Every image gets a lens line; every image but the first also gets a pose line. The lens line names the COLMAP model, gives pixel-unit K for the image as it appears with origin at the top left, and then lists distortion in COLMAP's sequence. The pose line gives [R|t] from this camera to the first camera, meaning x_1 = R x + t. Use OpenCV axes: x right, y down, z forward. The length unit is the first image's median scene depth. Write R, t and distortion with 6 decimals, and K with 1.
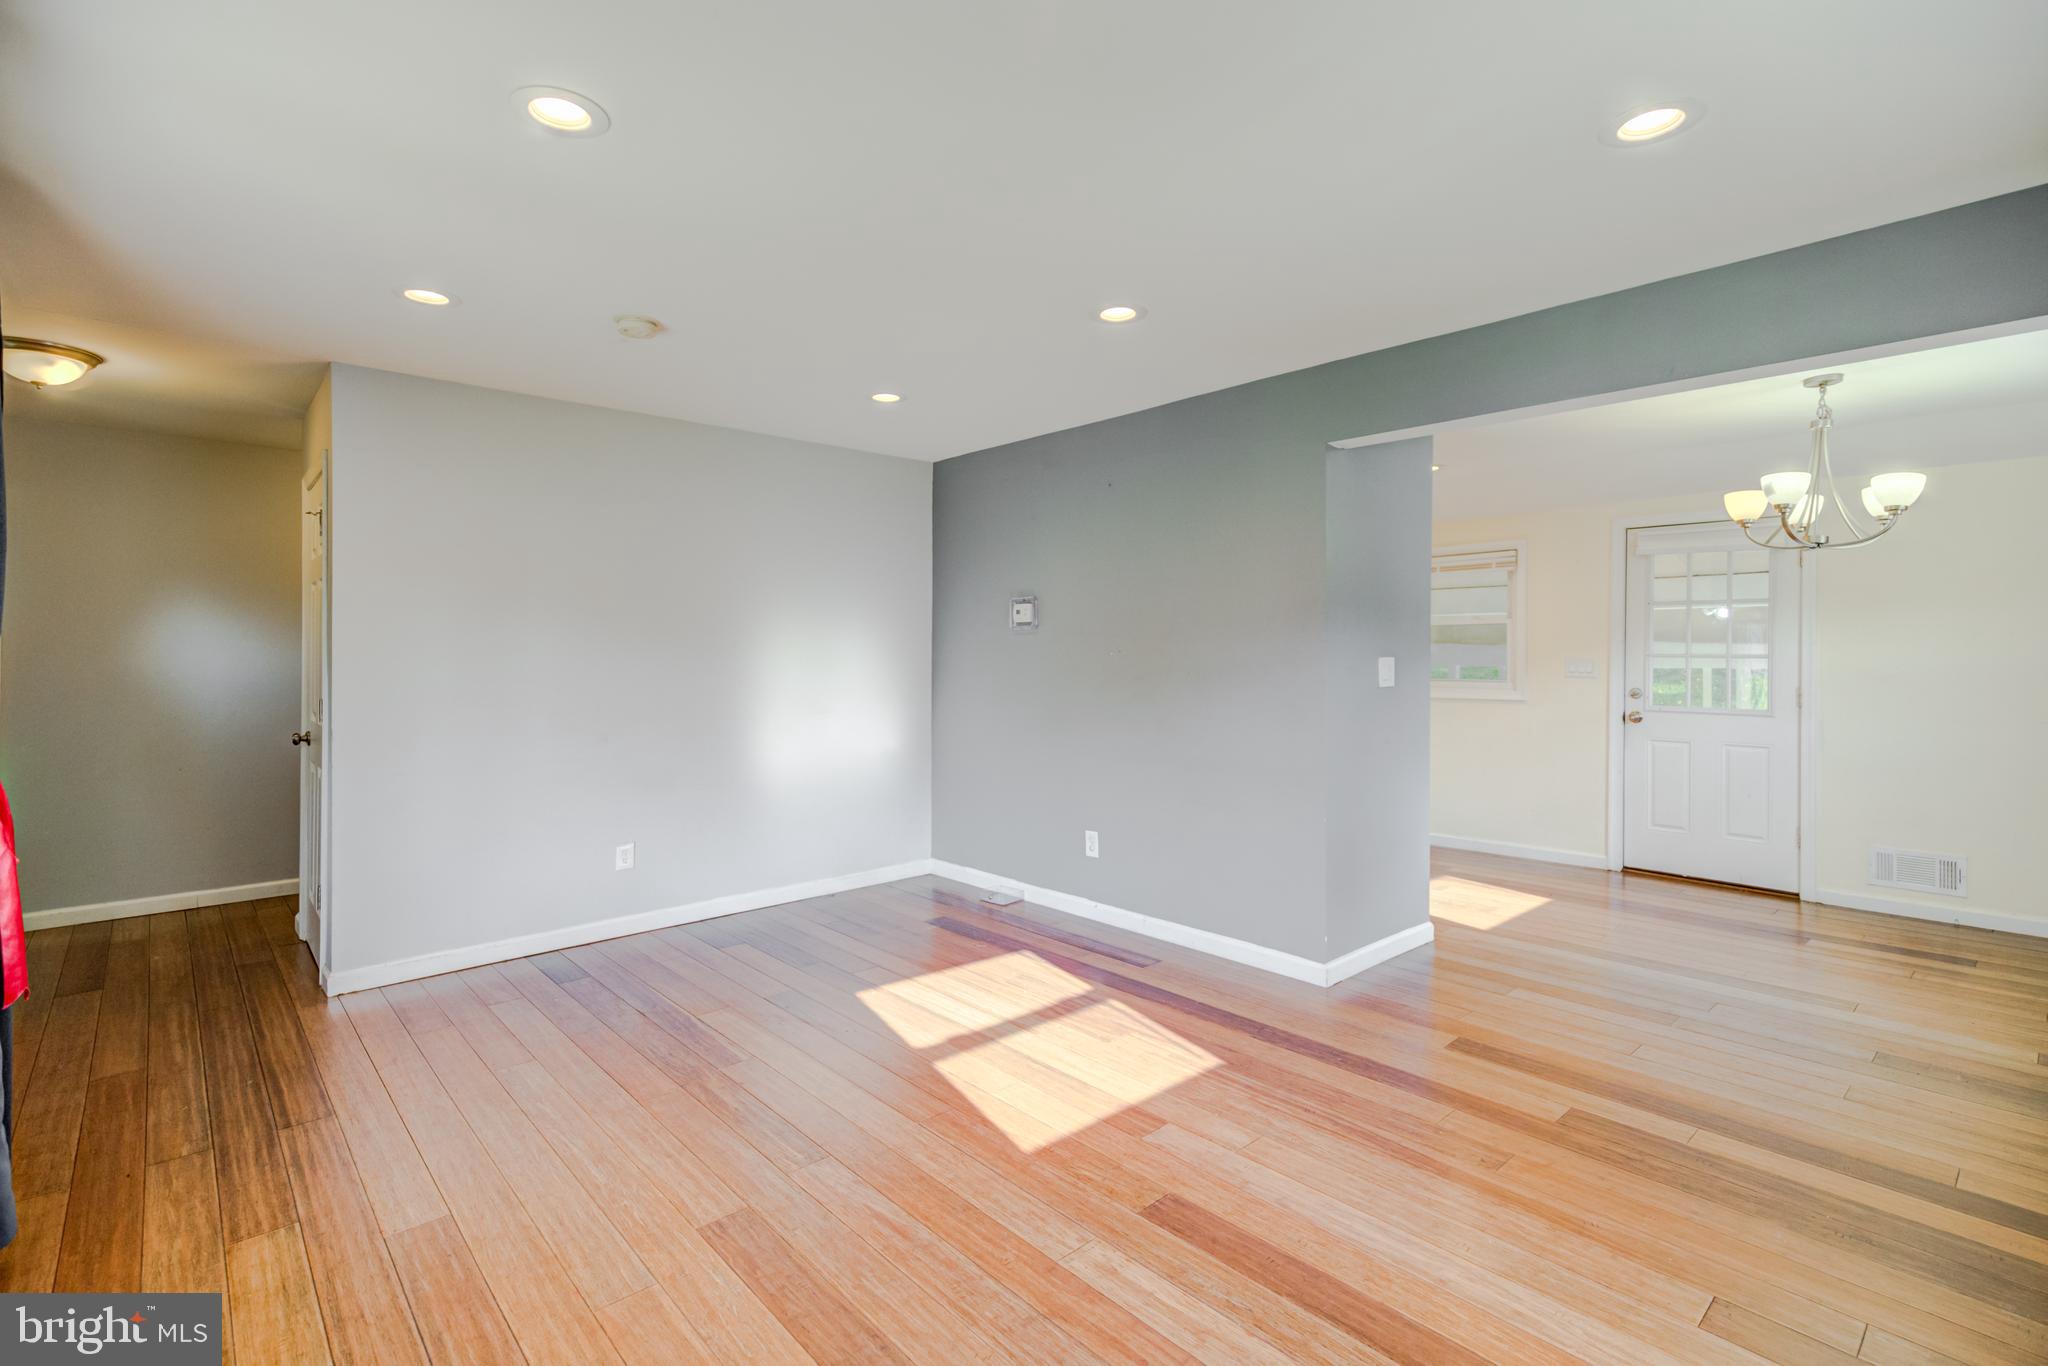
lens RADIAL K [[939.4, 0, 1024.0], [0, 939.4, 683.0], [0, 0, 1]] dist [0.001595, 0.014119]
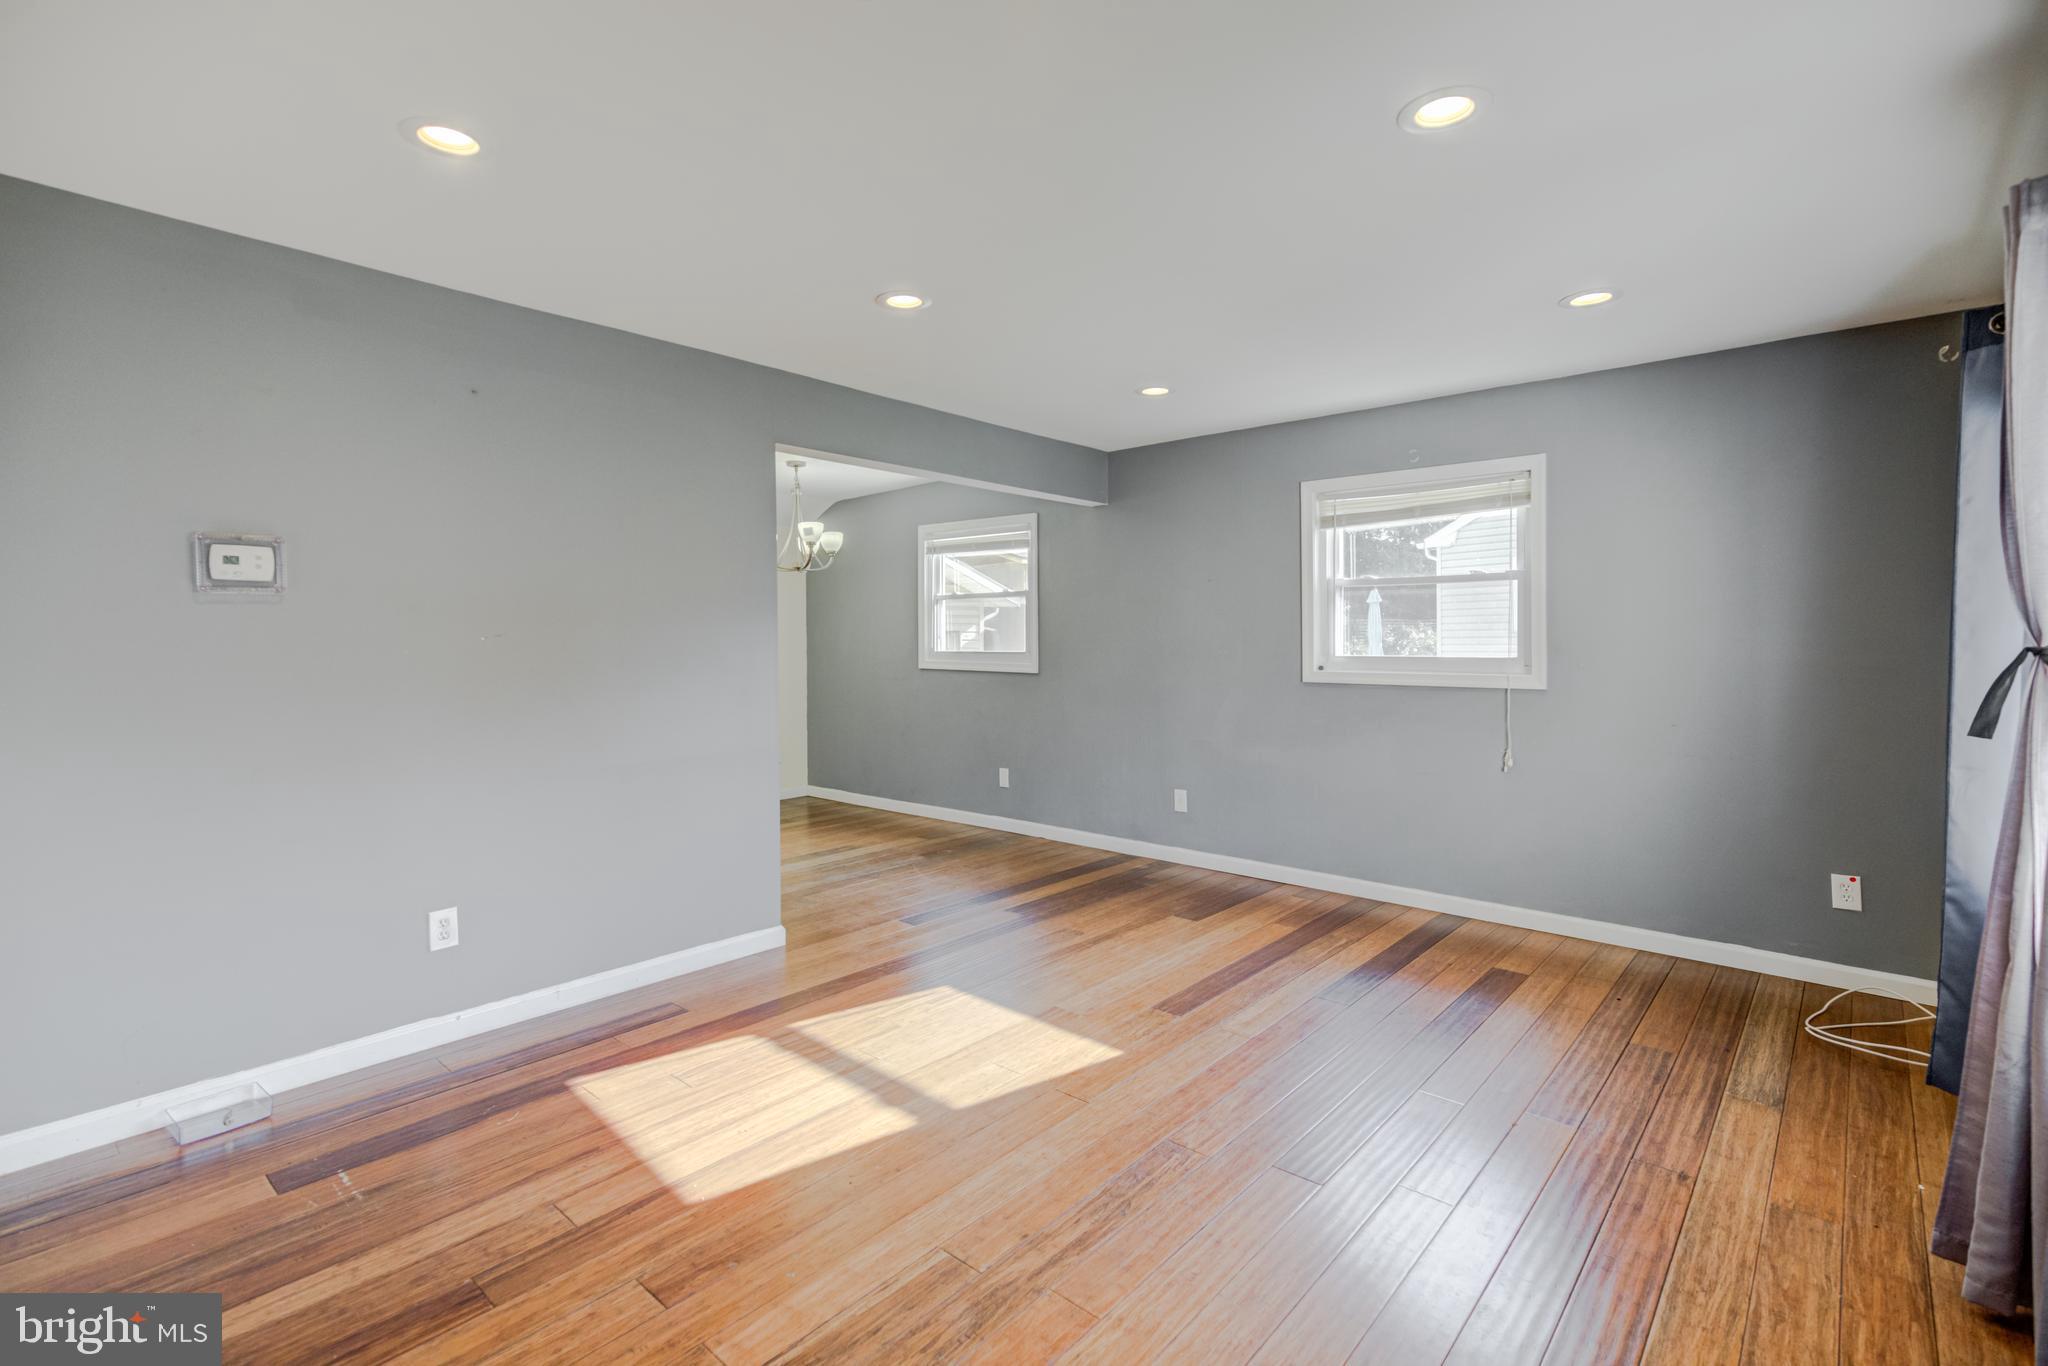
lens RADIAL K [[939.4, 0, 1024.0], [0, 939.4, 683.0], [0, 0, 1]] dist [0.001595, 0.014119]
pose [[-0.103229, -0.048024, 0.993498, -0.826615], [0.035663, 0.998013, 0.051948, -0.027290], [-0.994018, 0.040794, -0.101311, 0.879391]]
